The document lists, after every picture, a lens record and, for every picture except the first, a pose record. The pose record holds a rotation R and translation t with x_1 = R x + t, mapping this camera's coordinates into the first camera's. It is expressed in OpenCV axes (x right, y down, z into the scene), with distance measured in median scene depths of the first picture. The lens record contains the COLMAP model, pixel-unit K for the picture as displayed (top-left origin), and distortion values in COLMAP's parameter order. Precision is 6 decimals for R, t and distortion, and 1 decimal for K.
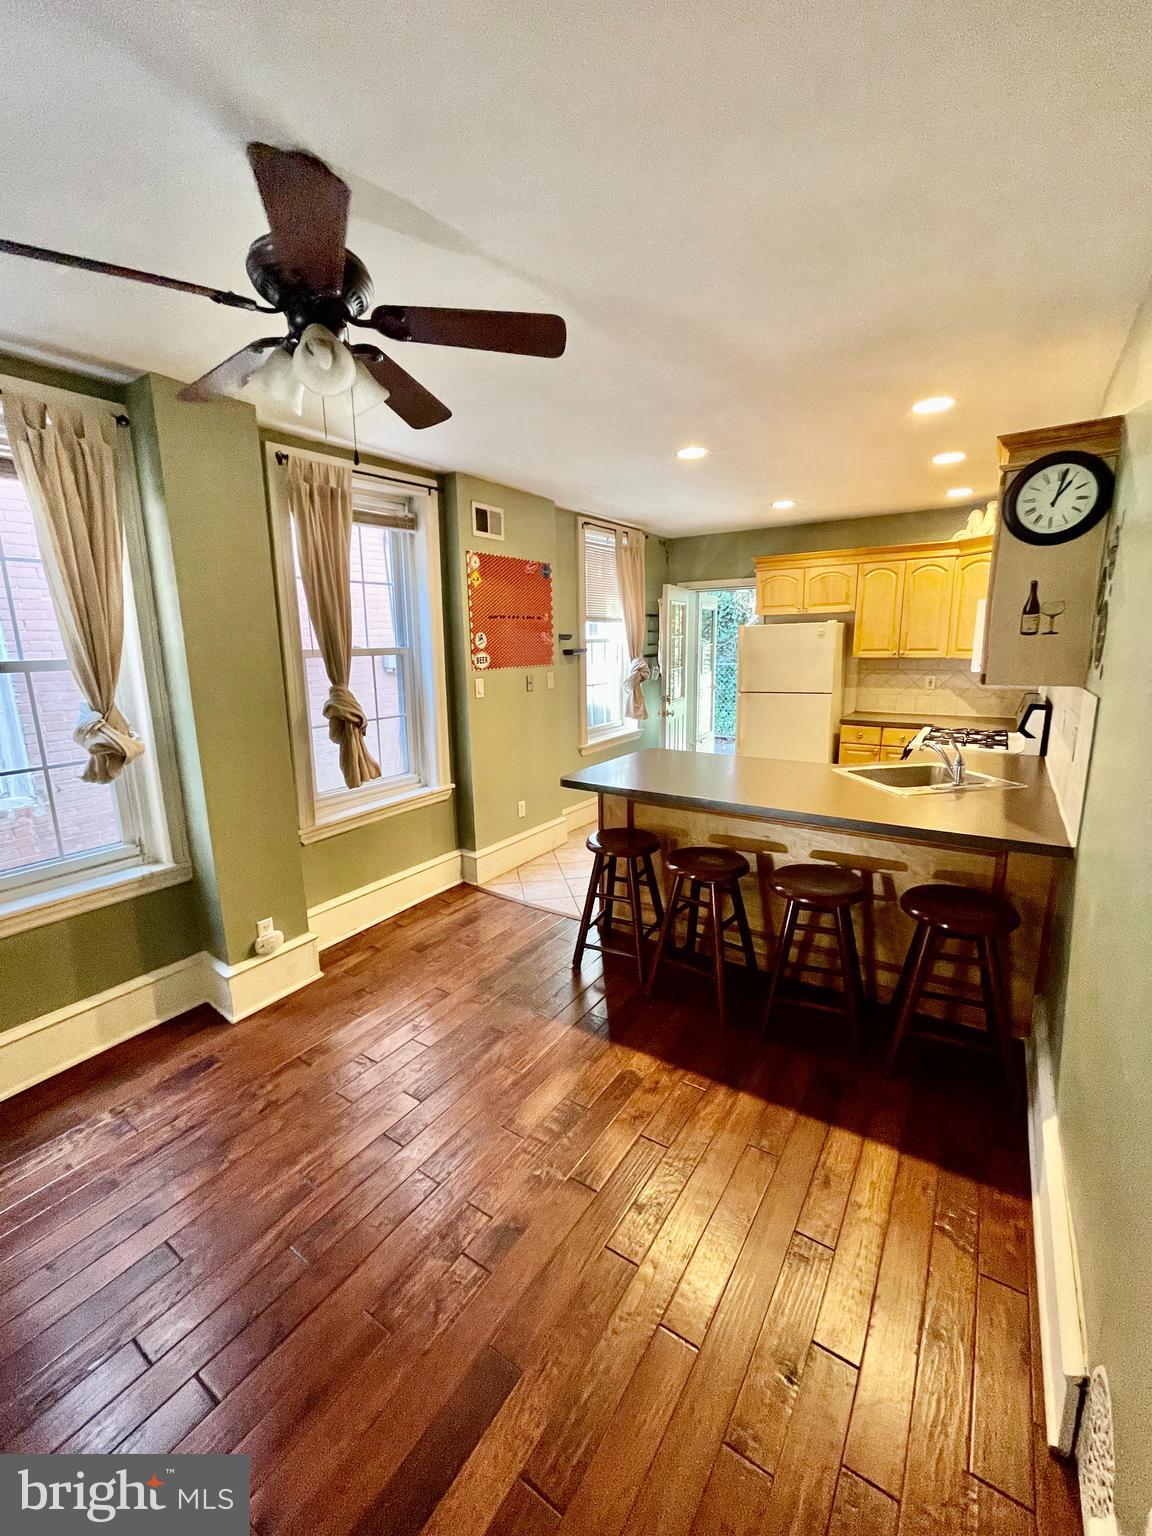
lens RADIAL K [[616.1, 0, 575.3], [0, 616.1, 762.4], [0, 0, 1]] dist [-0.001043, 0.000176]
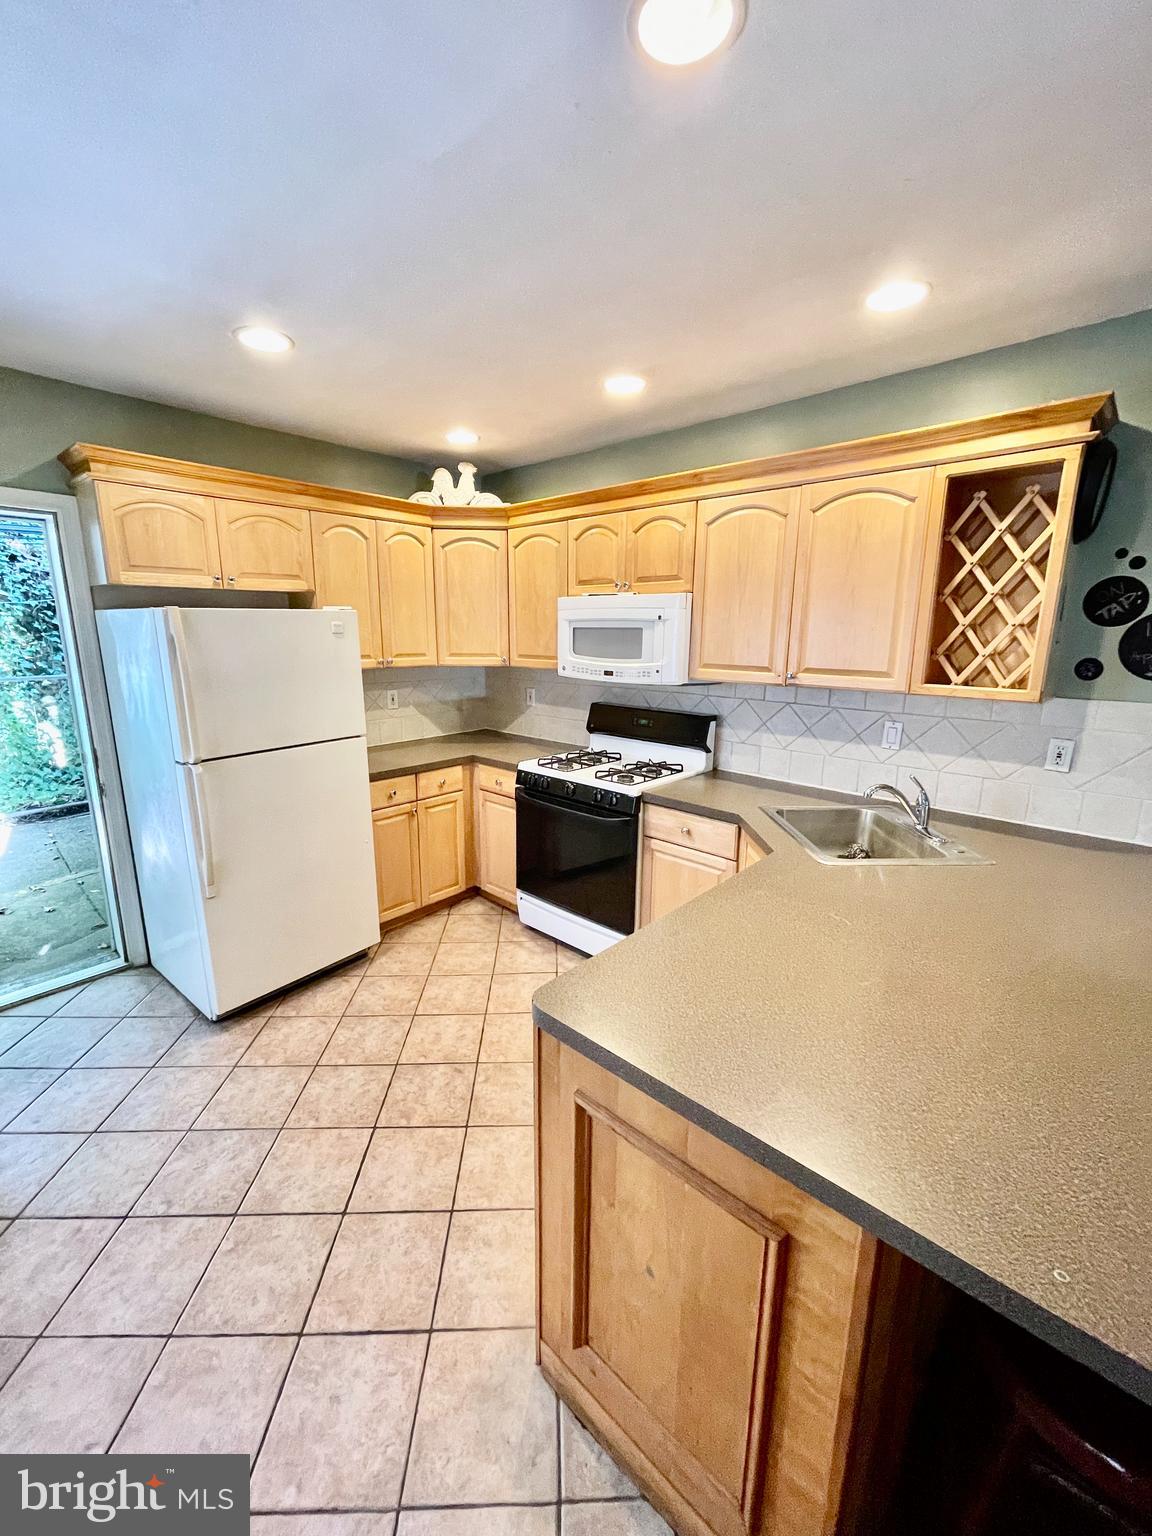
lens RADIAL K [[616.1, 0, 575.3], [0, 616.1, 762.4], [0, 0, 1]] dist [-0.001043, 0.000176]
pose [[0.139022, -0.193496, 0.971201, -0.258544], [0.184645, 0.968591, 0.166545, -0.322803], [-0.972923, 0.156174, 0.170383, 1.575130]]
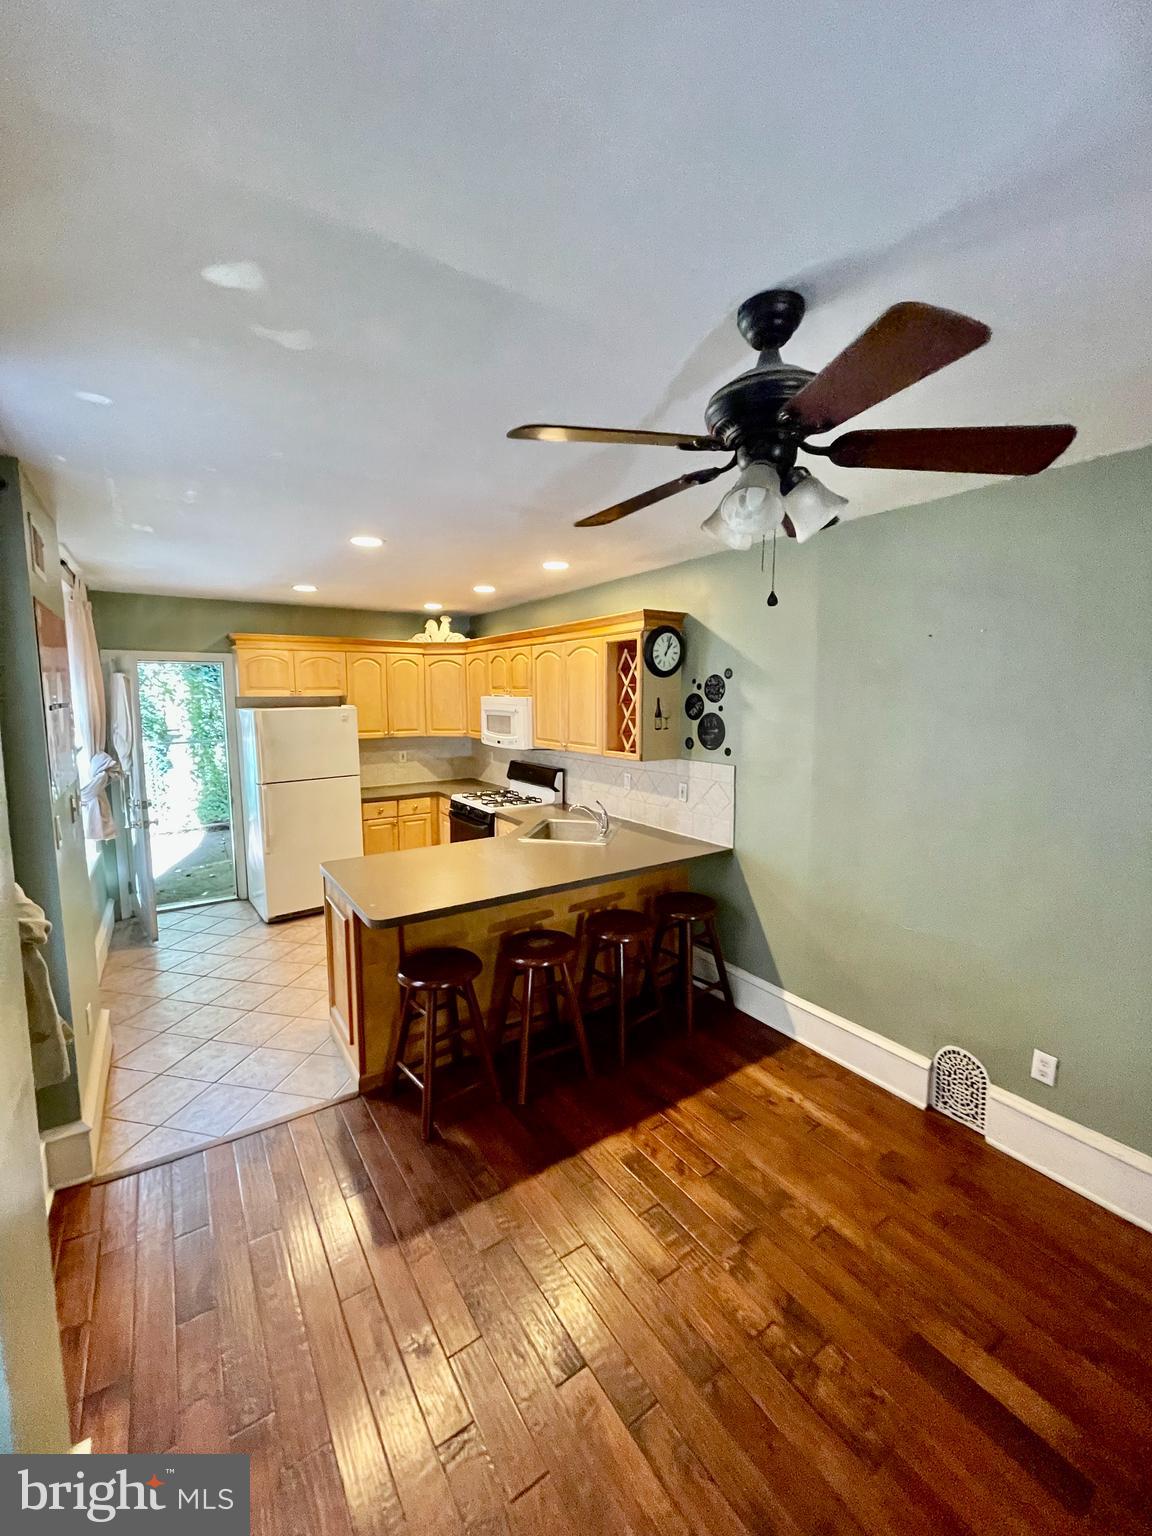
lens RADIAL K [[616.1, 0, 575.3], [0, 616.1, 762.4], [0, 0, 1]] dist [-0.001043, 0.000176]
pose [[0.372609, -0.085376, 0.924053, -0.879499], [0.176362, 0.984126, 0.019812, -0.196042], [-0.911076, 0.155585, 0.381751, 0.600678]]
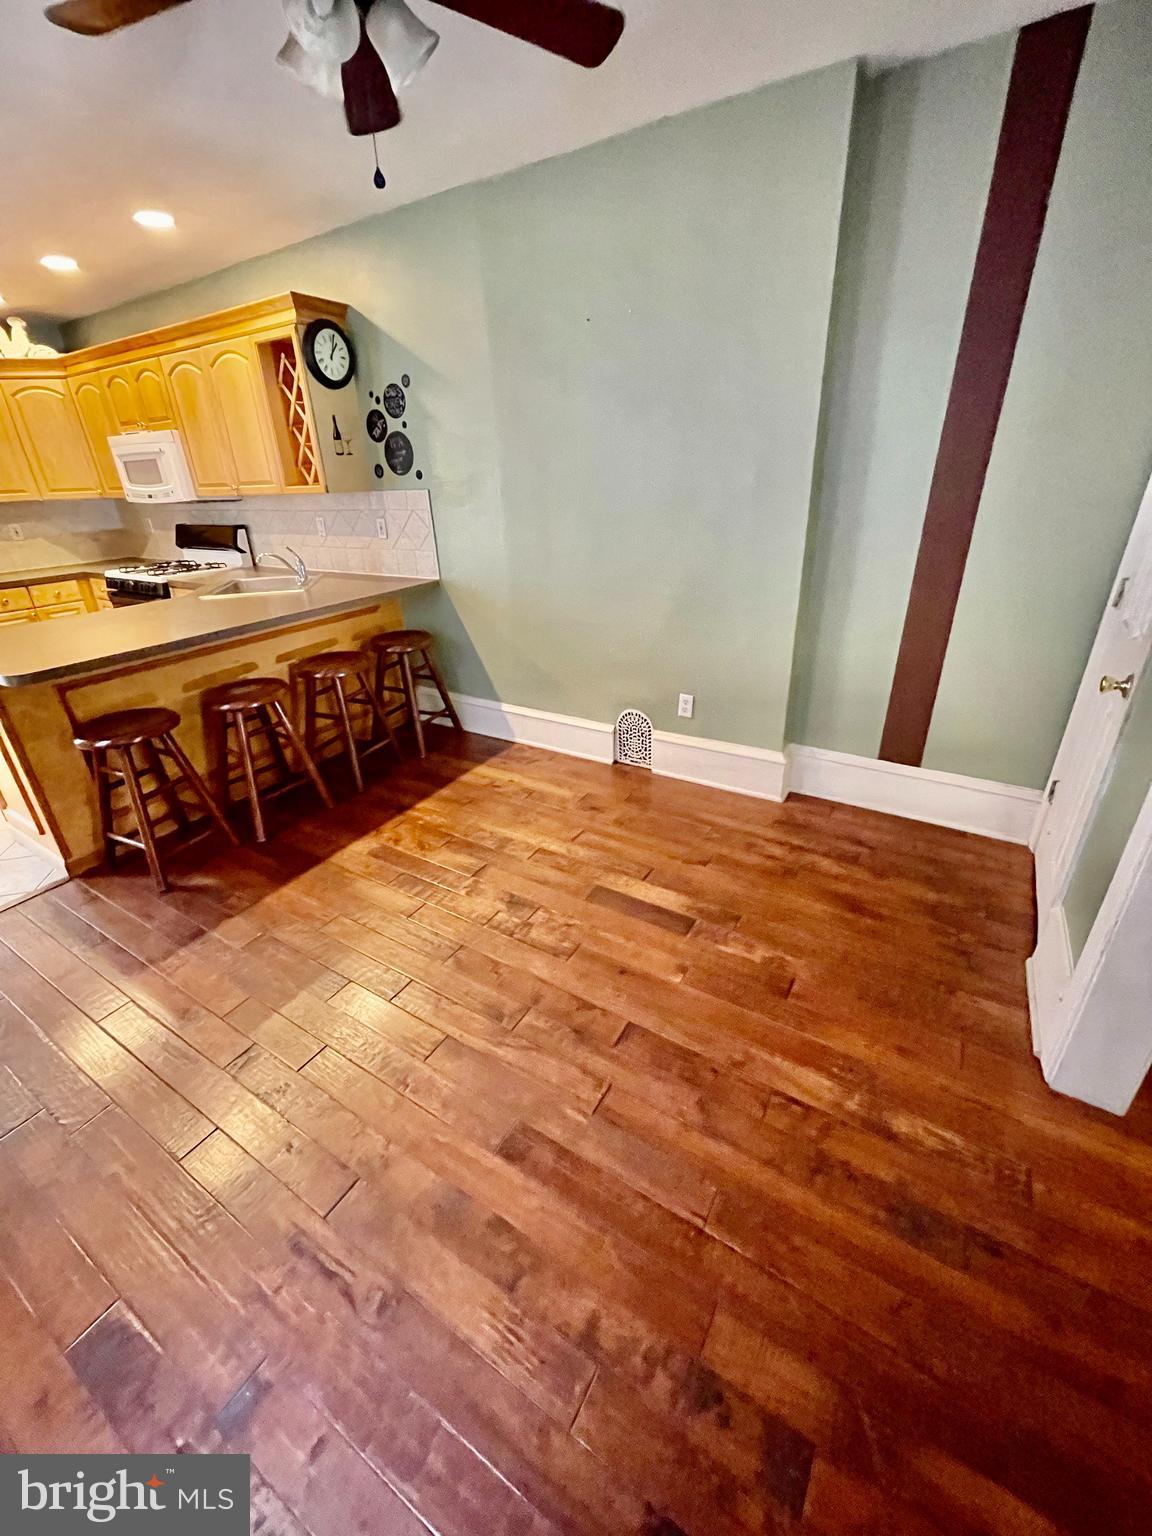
lens RADIAL K [[616.1, 0, 575.3], [0, 616.1, 762.4], [0, 0, 1]] dist [-0.001043, 0.000176]
pose [[-0.043877, -0.408261, 0.911810, -0.951802], [0.228128, 0.884481, 0.407002, -0.028813], [-0.972642, 0.225868, 0.054328, 0.548666]]
